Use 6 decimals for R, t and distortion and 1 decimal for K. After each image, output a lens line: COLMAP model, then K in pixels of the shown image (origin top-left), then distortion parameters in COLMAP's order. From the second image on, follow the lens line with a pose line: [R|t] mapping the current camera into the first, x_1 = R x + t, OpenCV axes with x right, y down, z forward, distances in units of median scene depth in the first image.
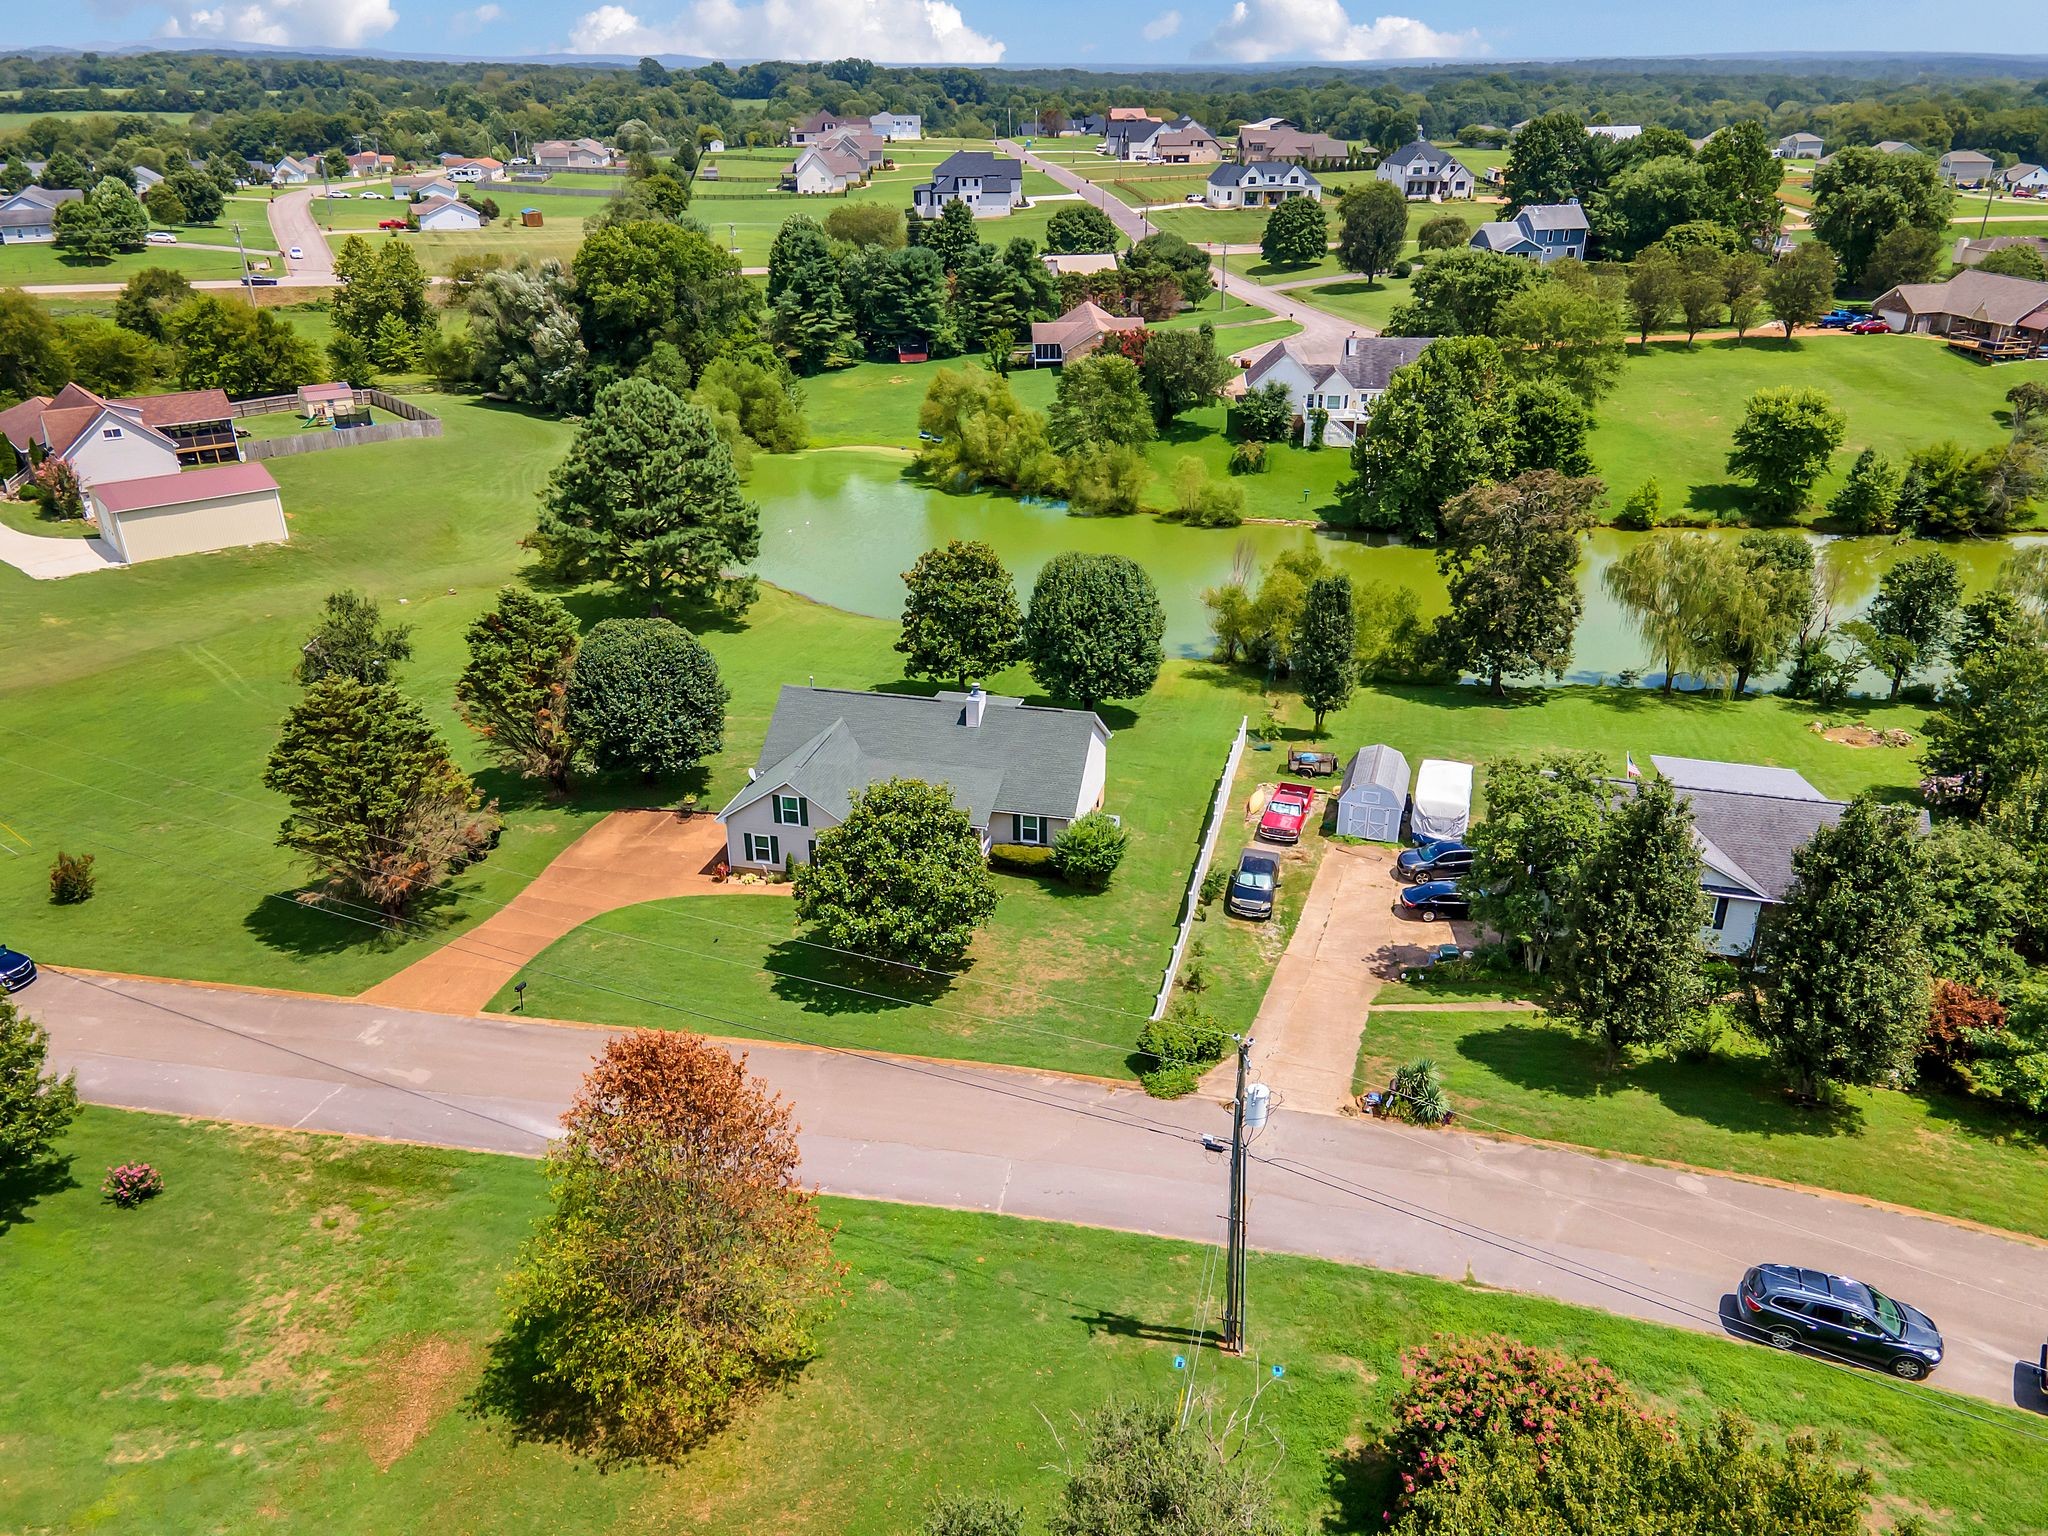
lens RADIAL K [[1569.0, 0, 1049.7], [0, 1569.0, 774.3], [0, 0, 1]] dist [0.013733, 0.061073]
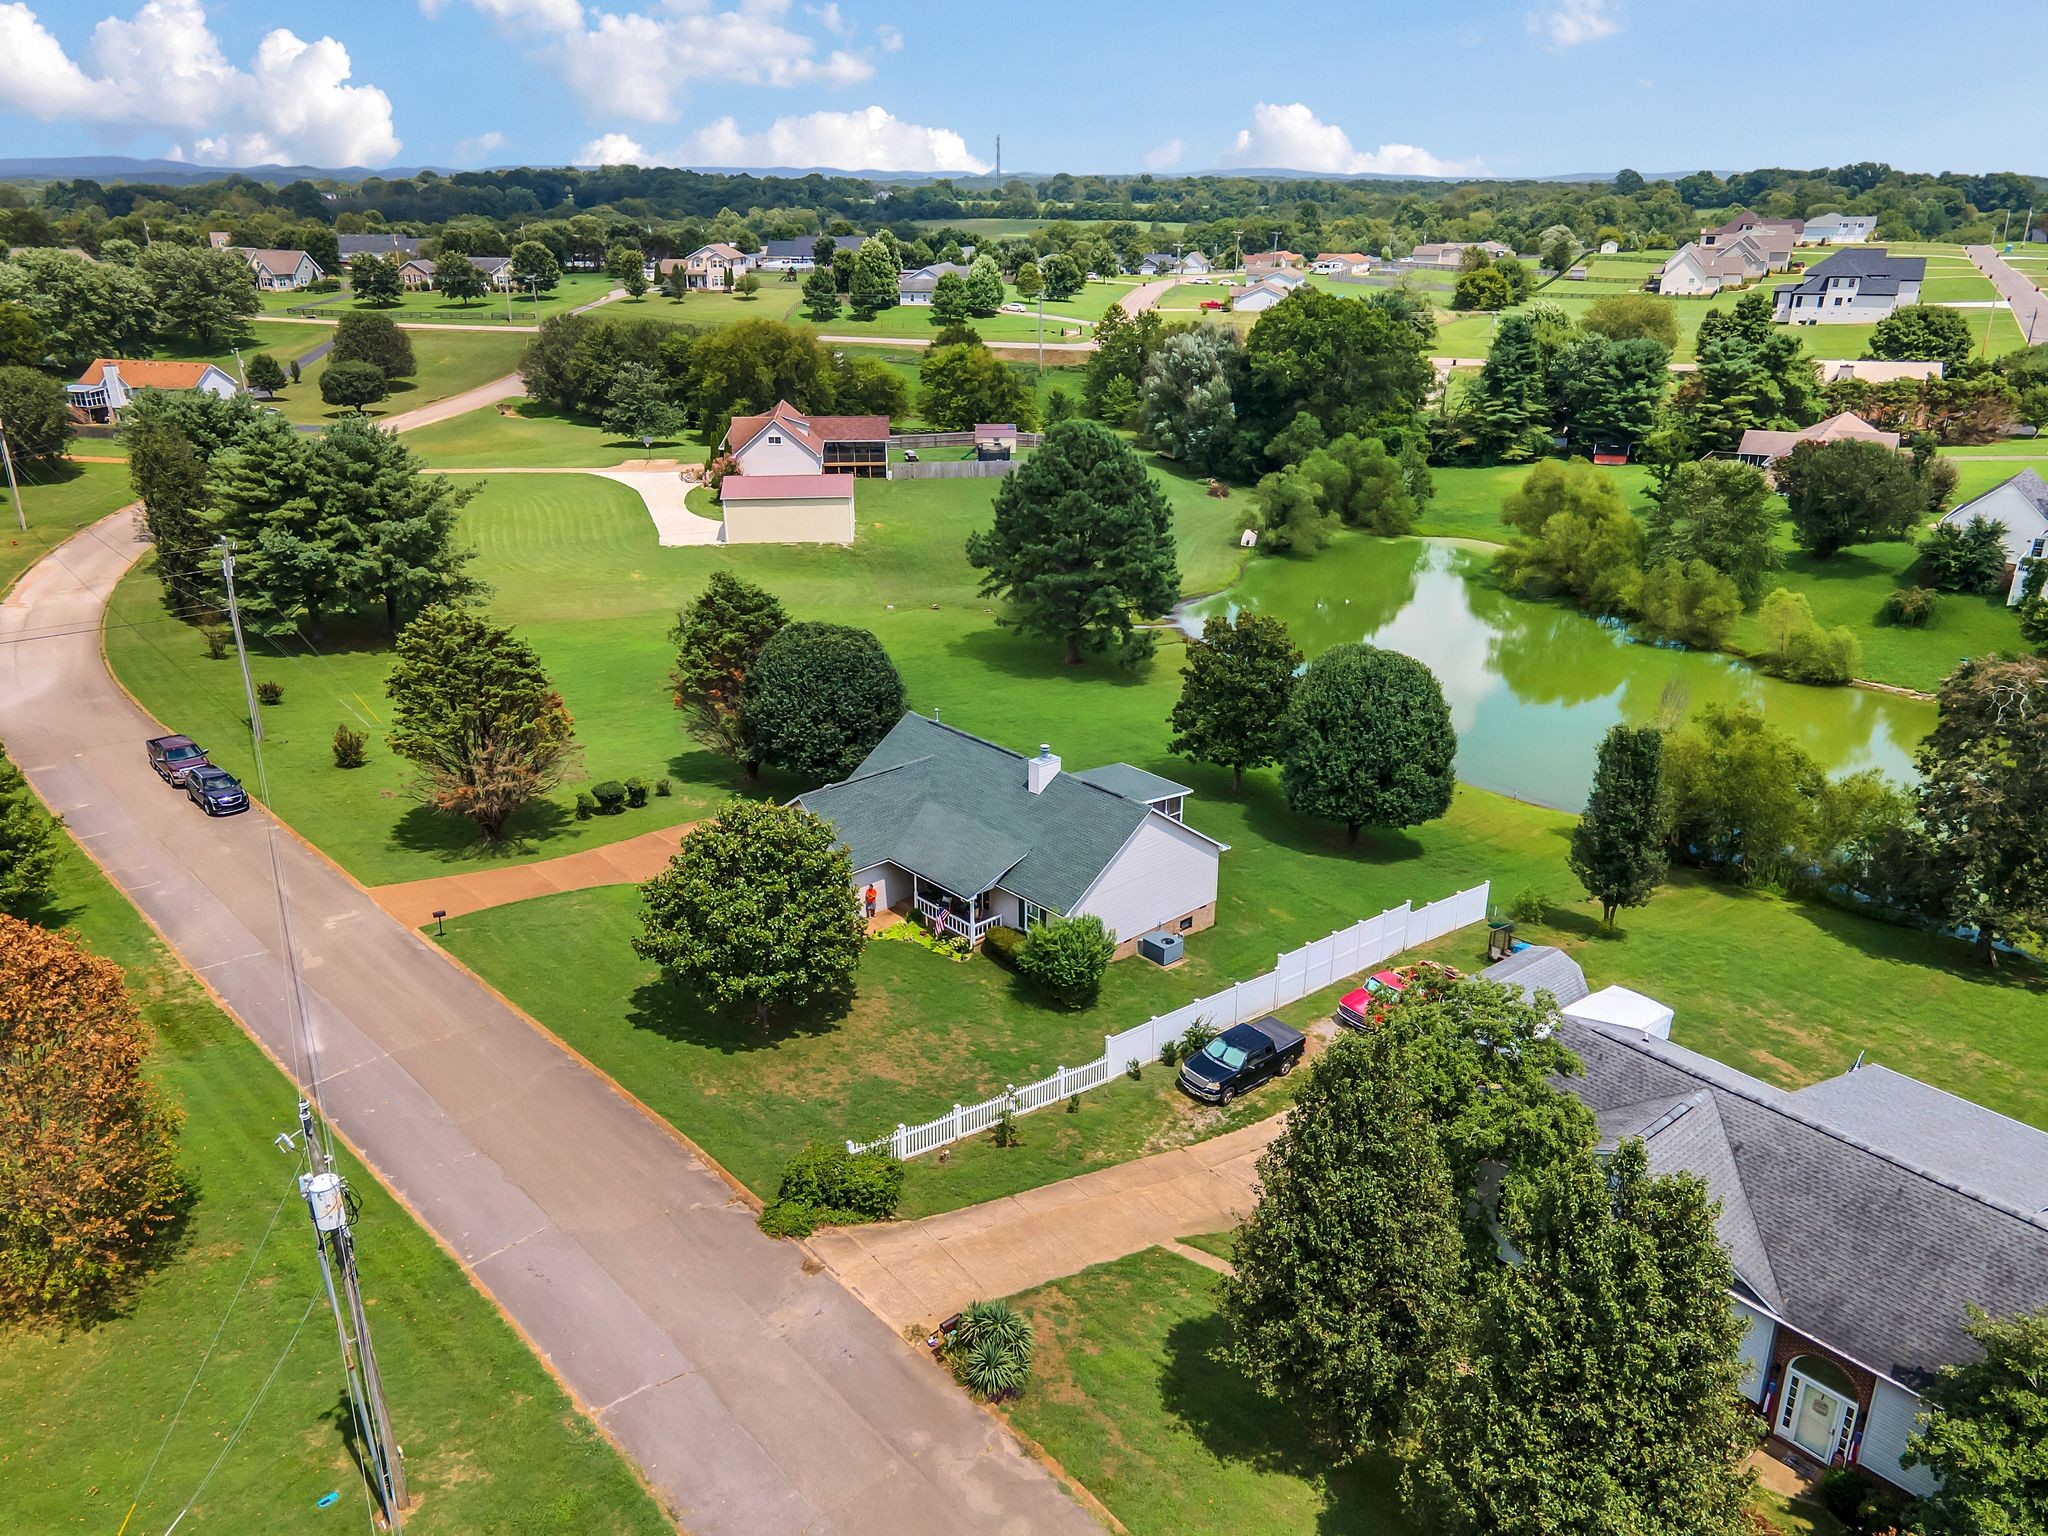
lens RADIAL K [[1564.9, 0, 1024.0], [0, 1564.9, 768.0], [0, 0, 1]] dist [0.001661, 0.097564]
pose [[0.812339, 0.205849, -0.545648, 0.223066], [-0.243553, 0.969882, 0.003303, -0.023780], [0.529894, 0.130211, 0.838008, 0.136994]]
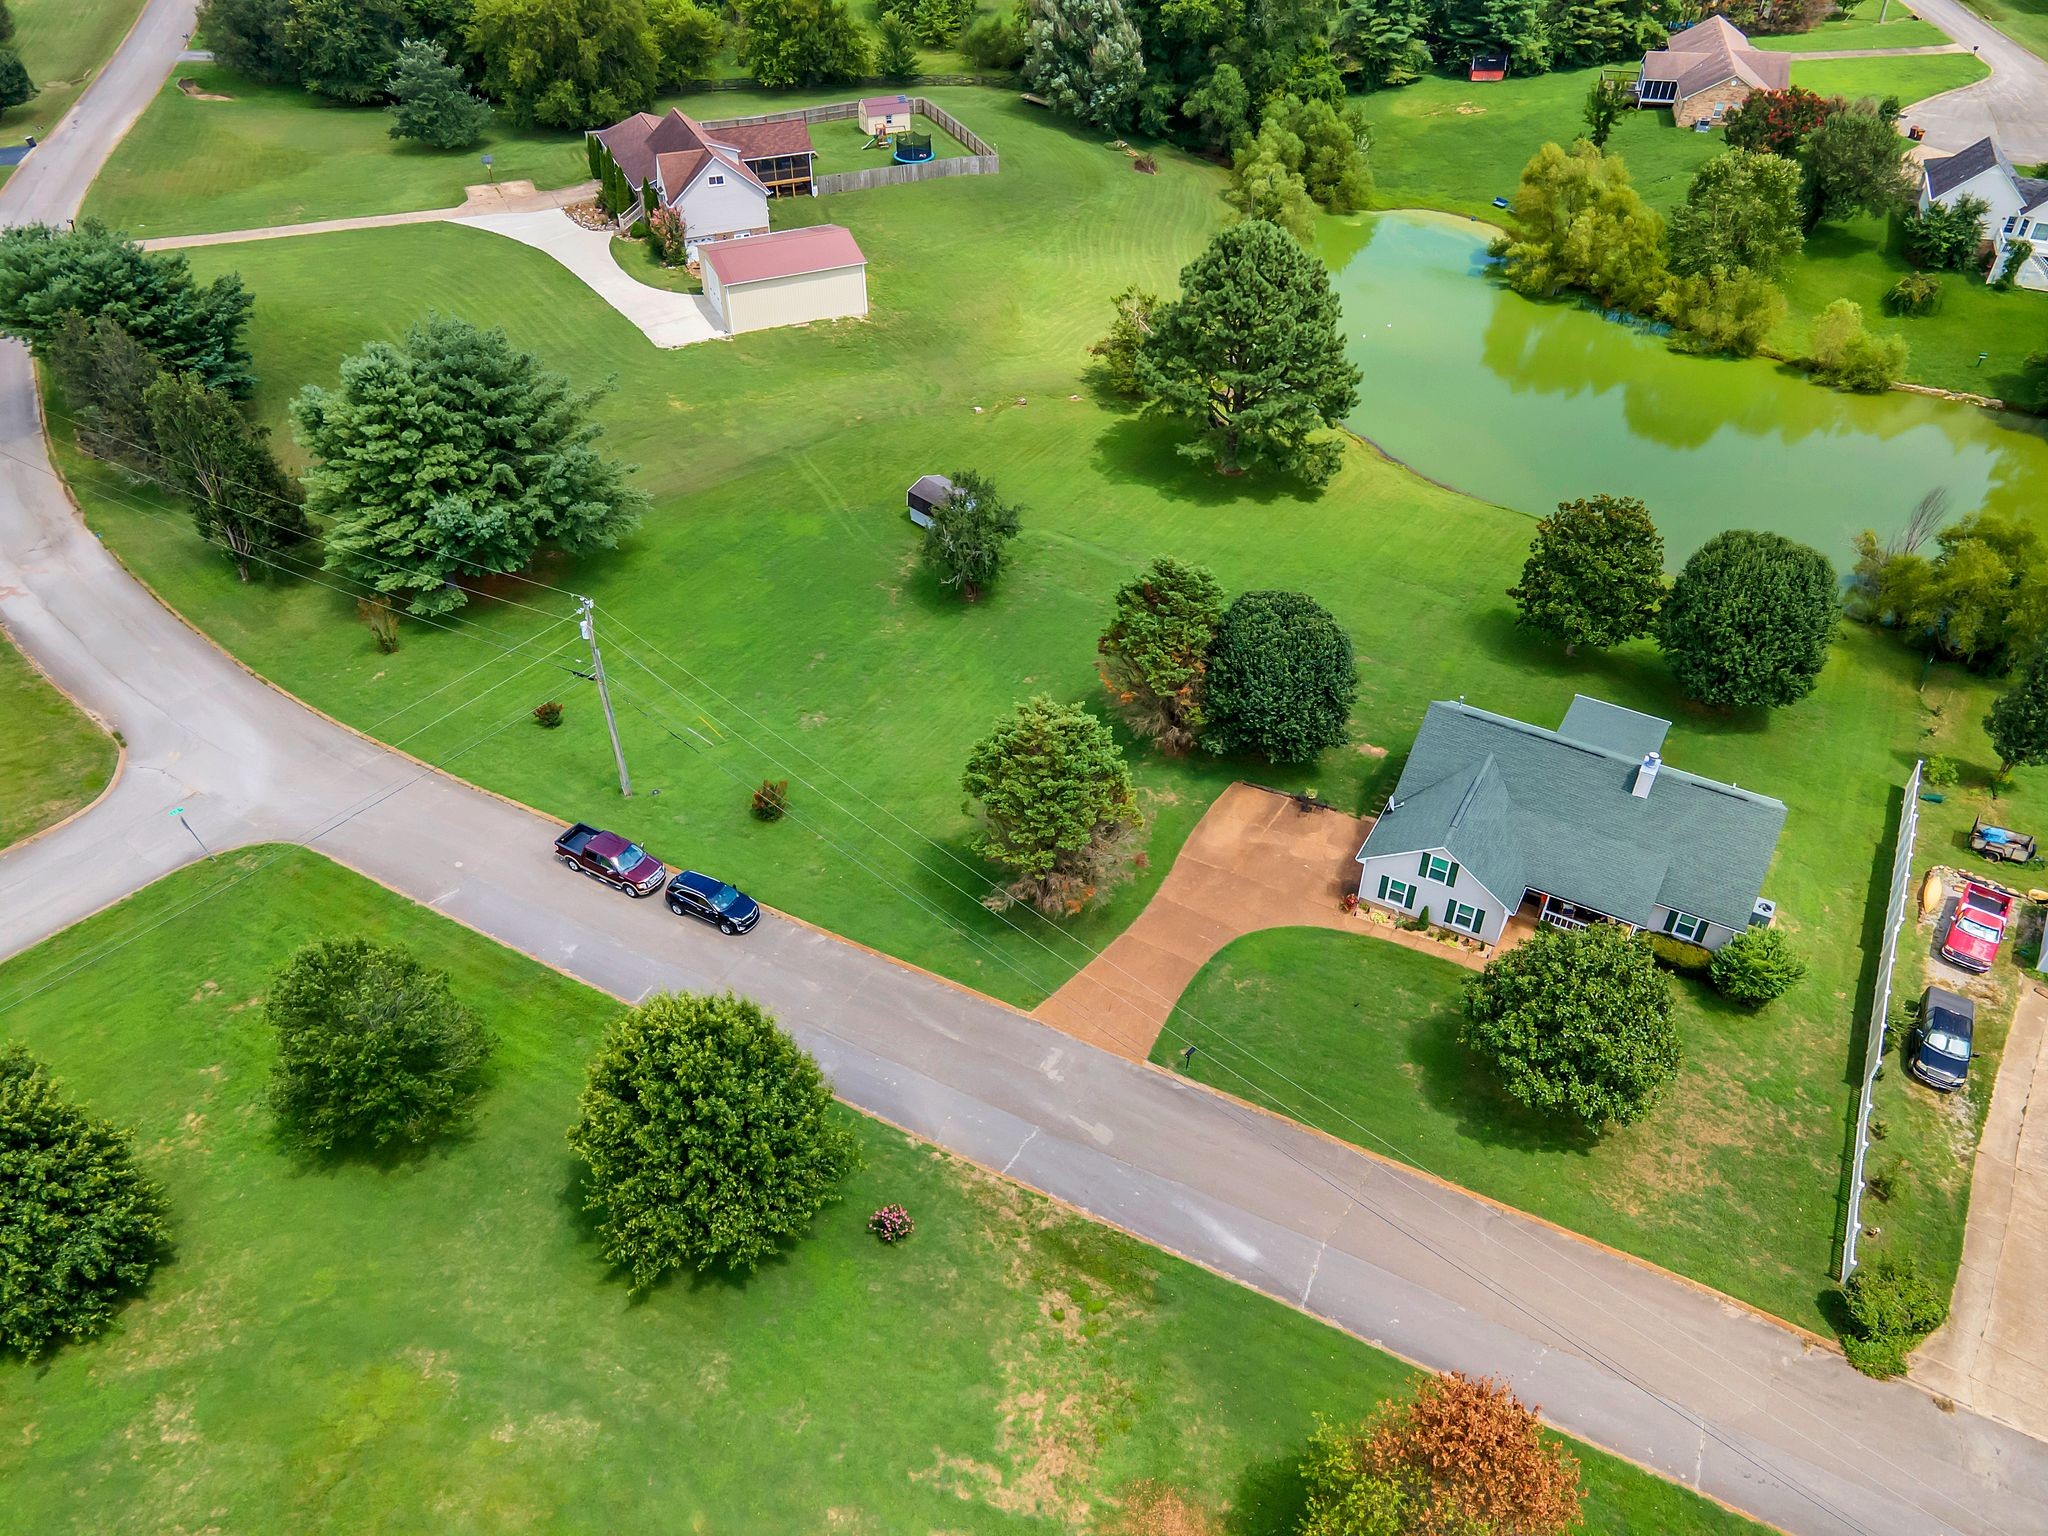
lens RADIAL K [[1569.0, 0, 994.9], [0, 1569.0, 769.4], [0, 0, 1]] dist [0.044658, 0.004052]
pose [[0.957603, 0.186639, -0.219458, -0.112614], [-0.124998, 0.955505, 0.267182, -0.131540], [0.259559, -0.228422, 0.938324, 0.009875]]
